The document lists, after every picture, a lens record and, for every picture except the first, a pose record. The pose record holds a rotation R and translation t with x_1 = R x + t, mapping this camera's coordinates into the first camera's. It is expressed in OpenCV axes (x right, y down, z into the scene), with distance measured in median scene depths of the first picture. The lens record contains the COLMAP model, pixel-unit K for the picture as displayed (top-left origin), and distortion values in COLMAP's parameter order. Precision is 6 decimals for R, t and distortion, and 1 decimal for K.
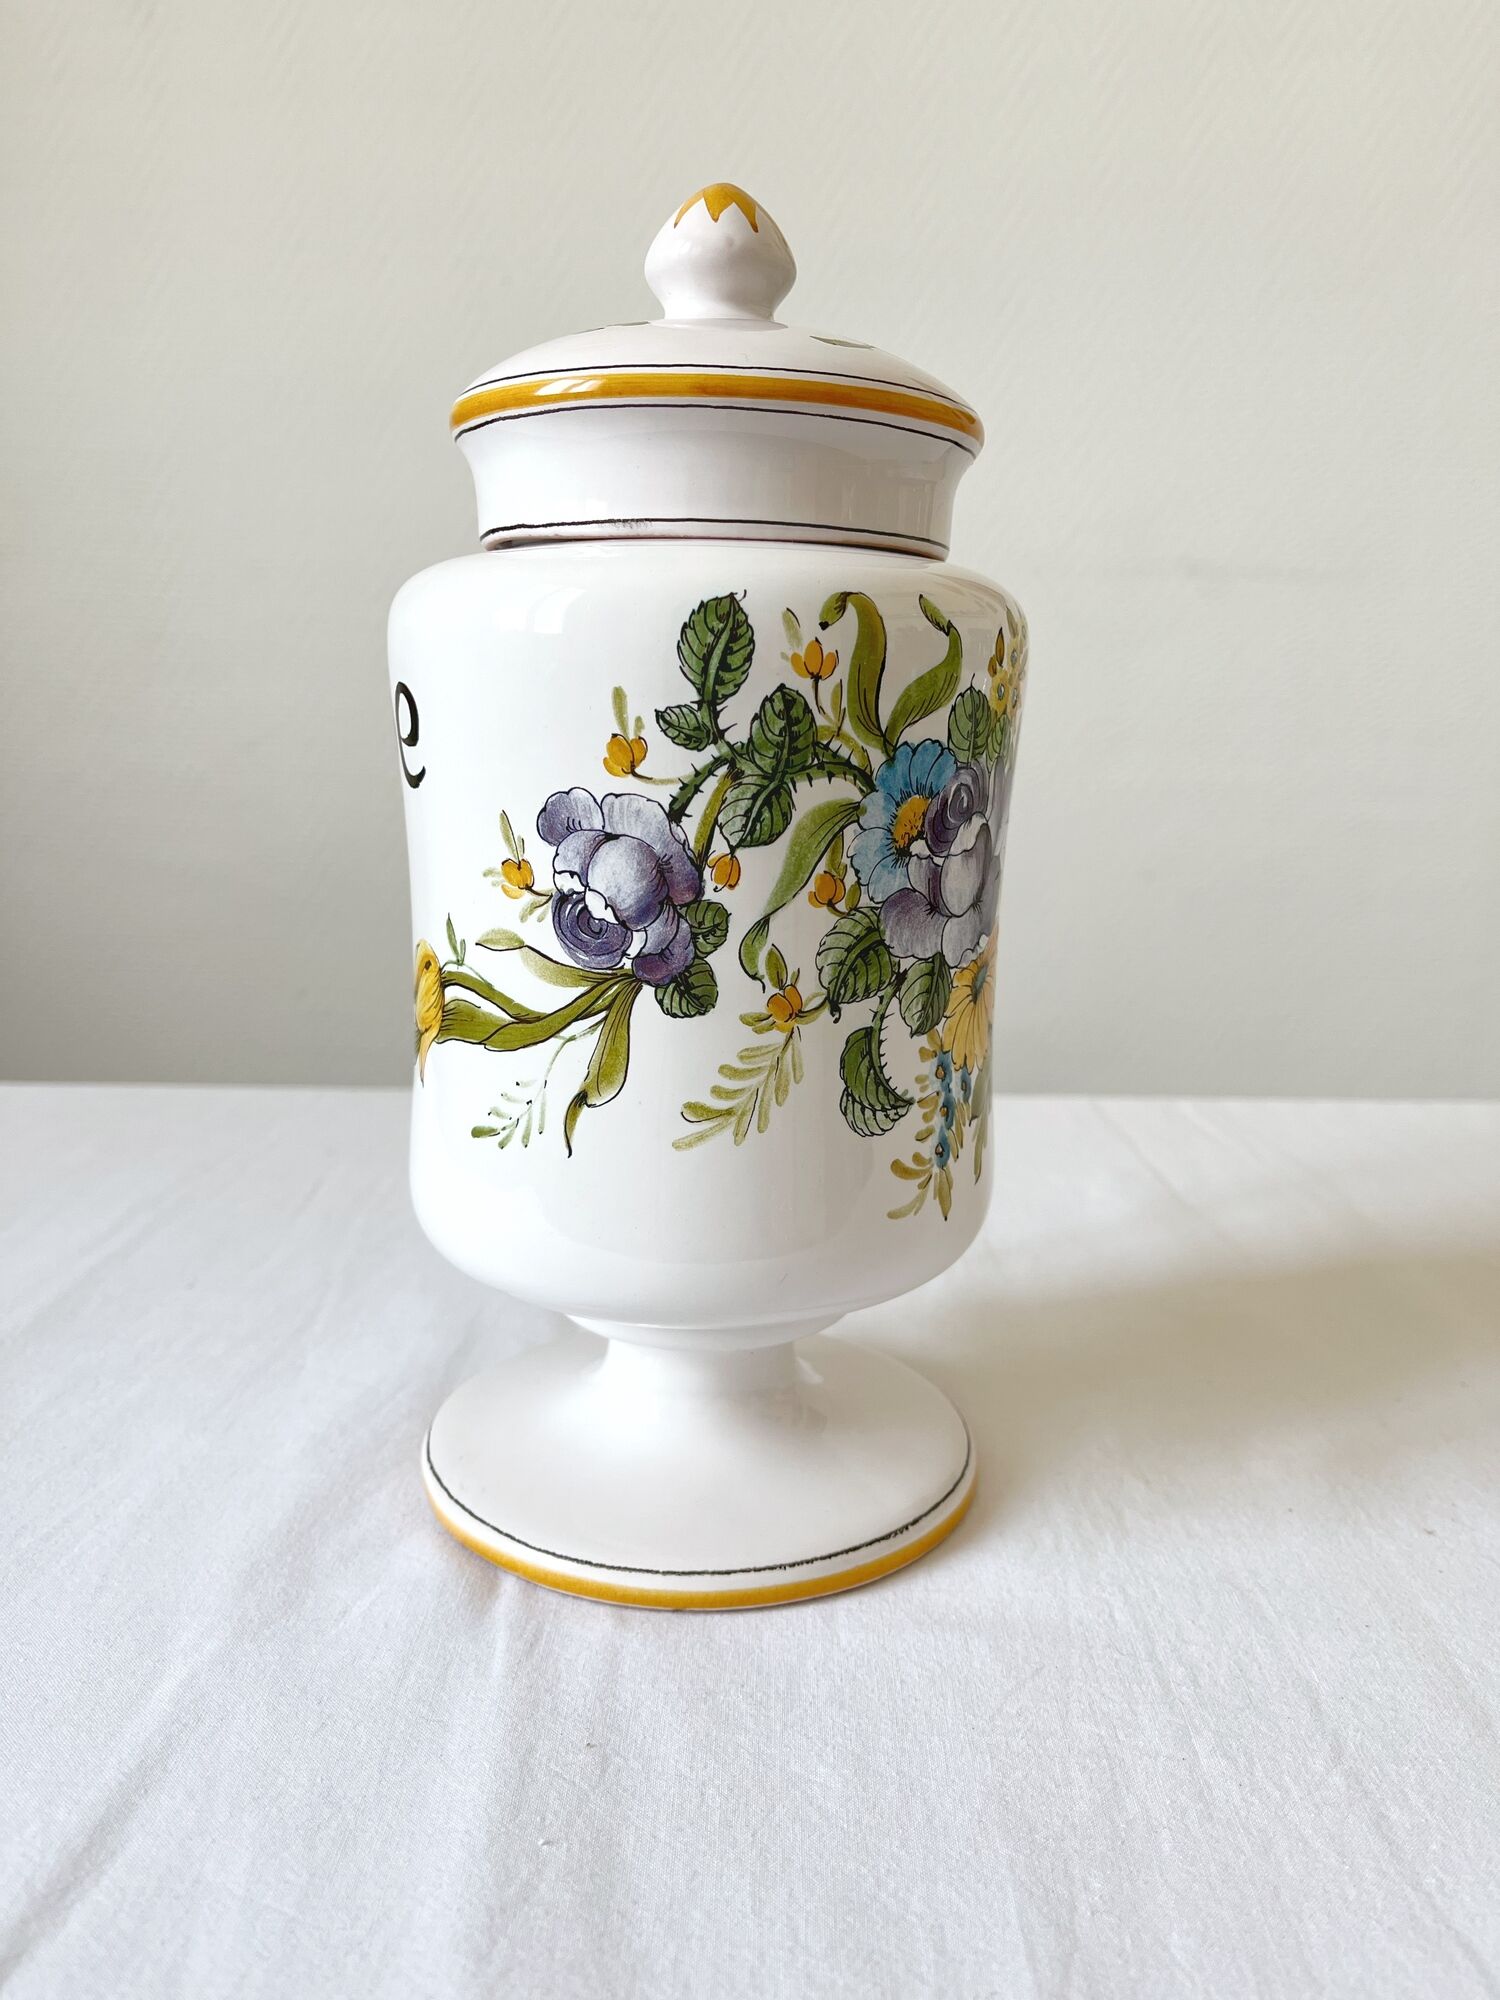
lens RADIAL K [[1633.2, 0, 793.3], [0, 1633.2, 1027.1], [0, 0, 1]] dist [0.007640, -0.081752]
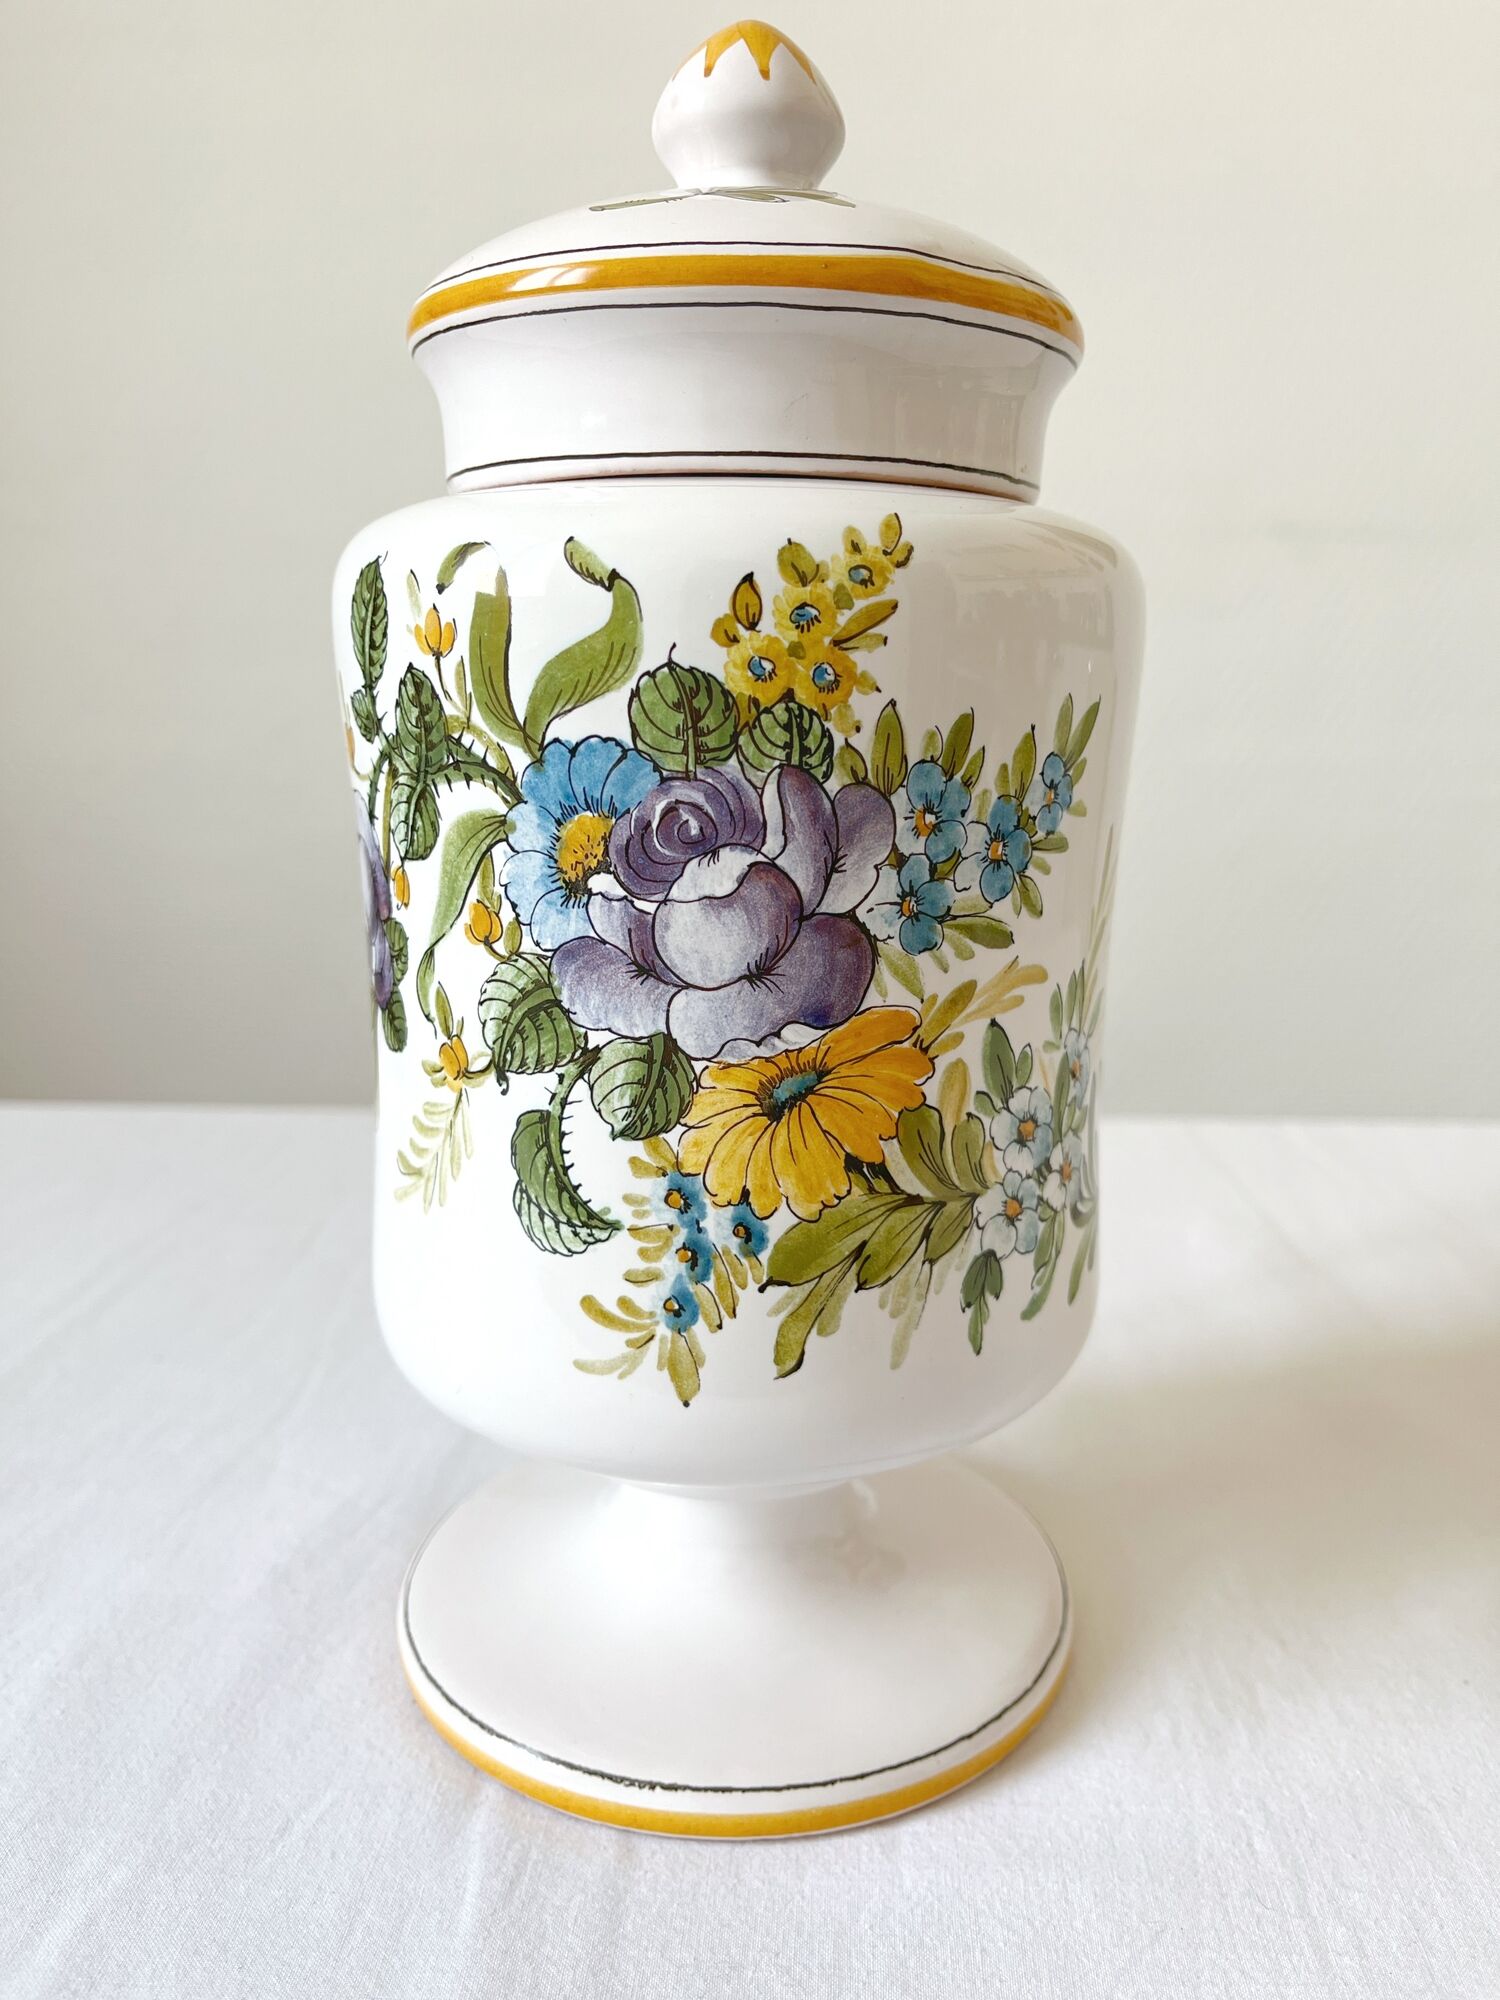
lens RADIAL K [[1633.2, 0, 761.1], [0, 1633.2, 1009.6], [0, 0, 1]] dist [0.007640, -0.081752]
pose [[0.543873, 0.159482, -0.823874, 0.731842], [-0.161089, 0.983358, 0.084013, -0.128552], [0.823561, 0.087025, 0.560512, 0.659985]]
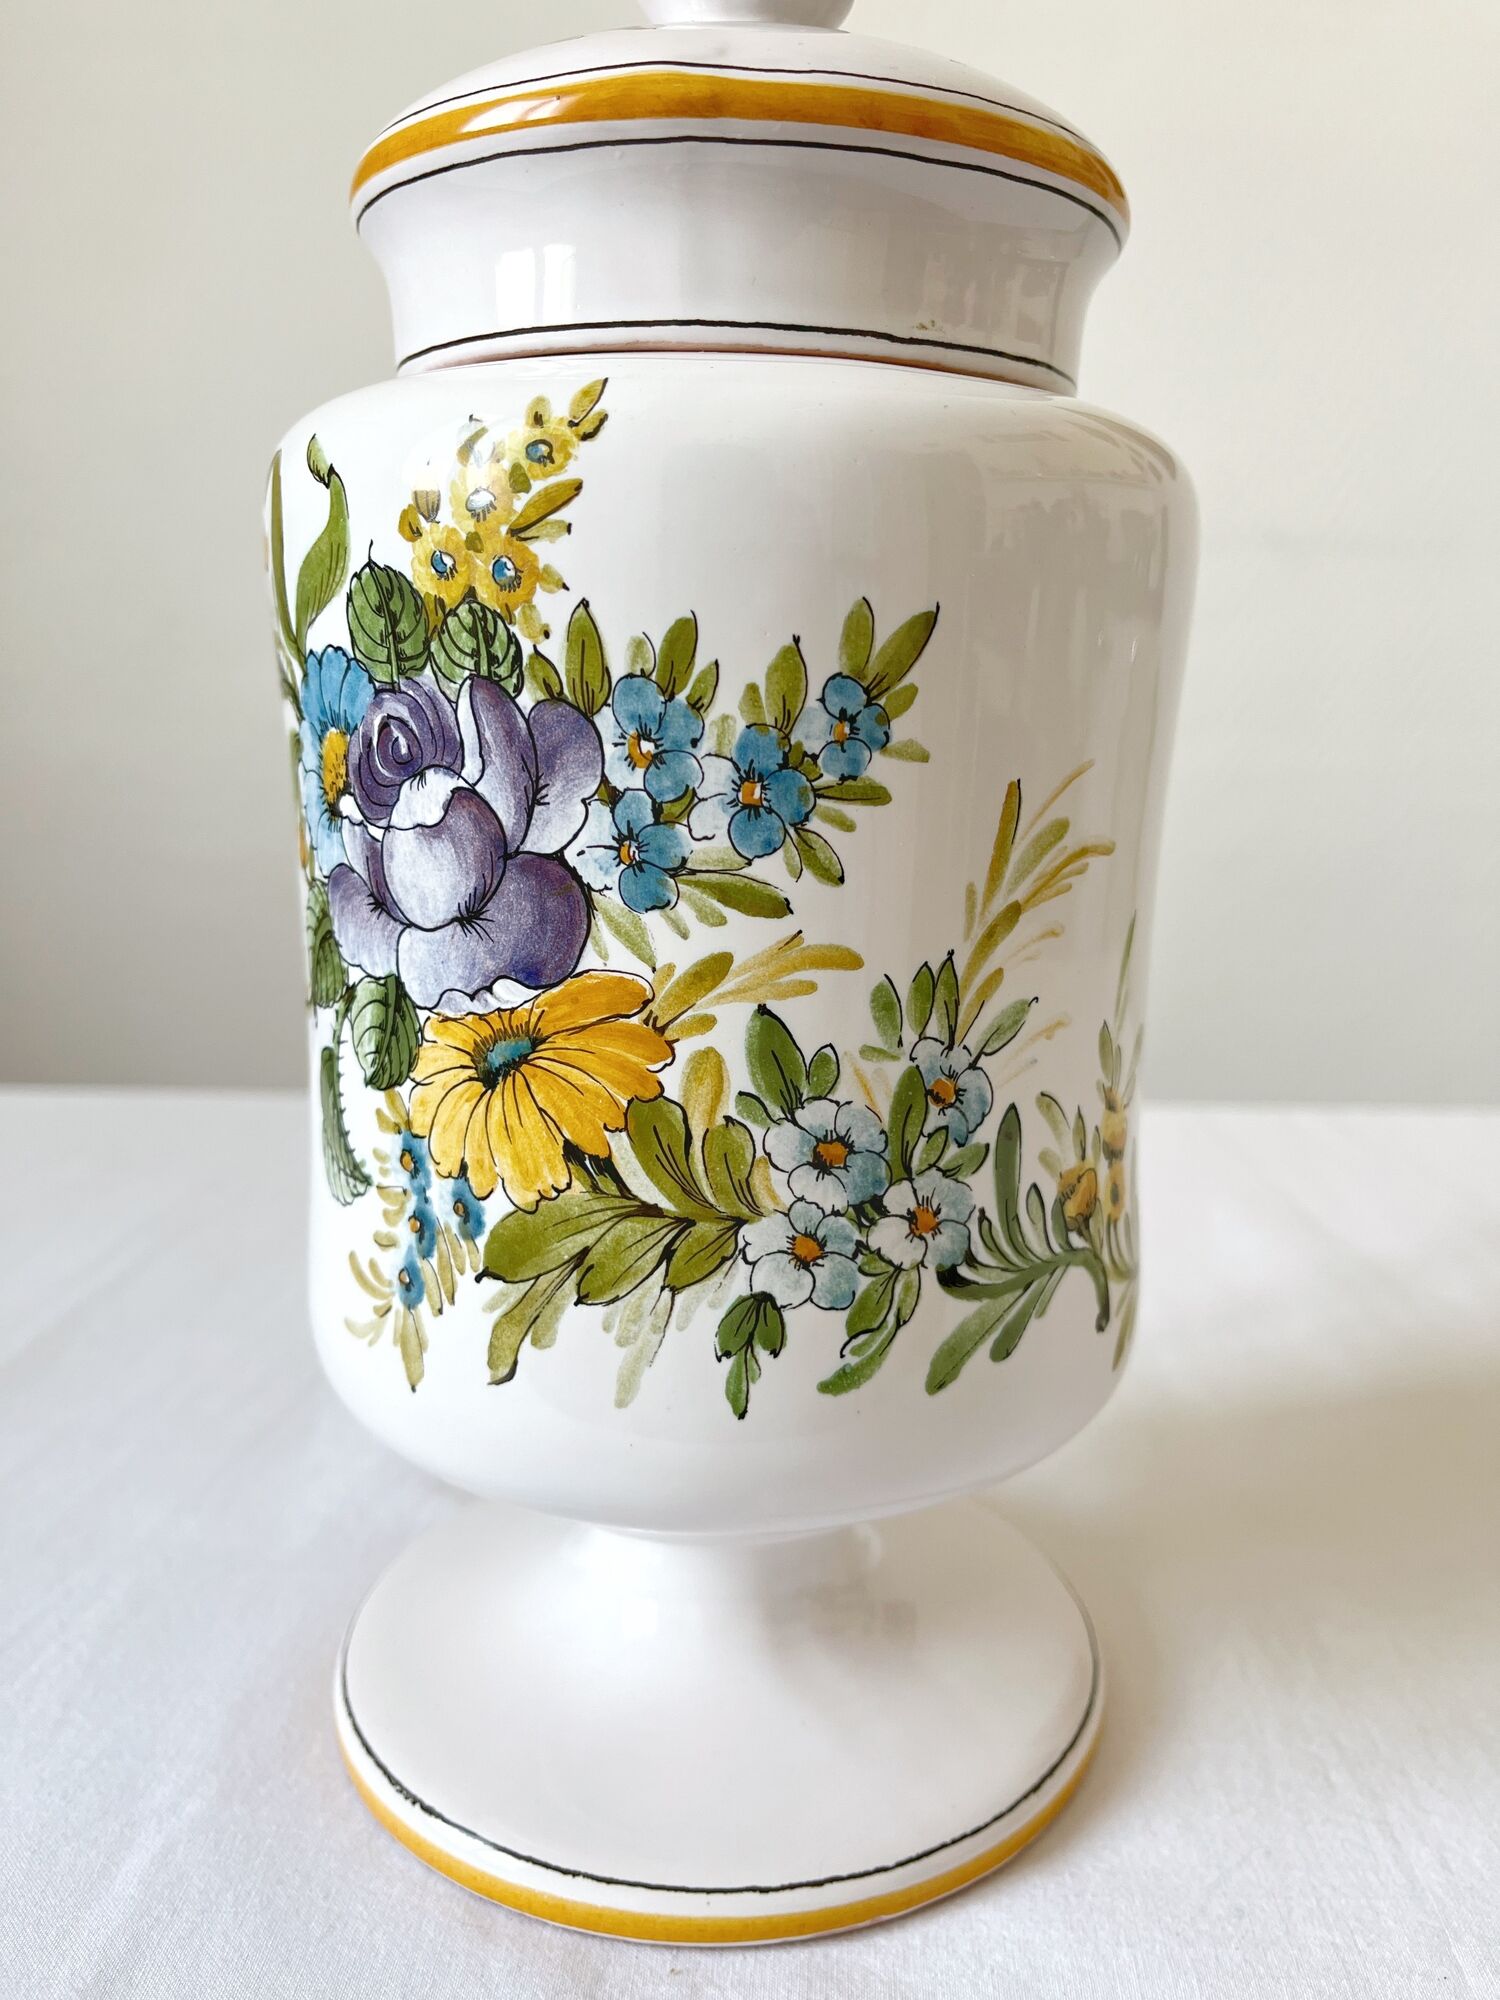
lens RADIAL K [[1633.2, 0, 756.8], [0, 1633.2, 998.4], [0, 0, 1]] dist [0.007640, -0.081752]
pose [[0.023868, 0.171907, -0.984824, 0.768662], [-0.210982, 0.963783, 0.163121, -0.181223], [0.977198, 0.203887, 0.059273, 1.151990]]
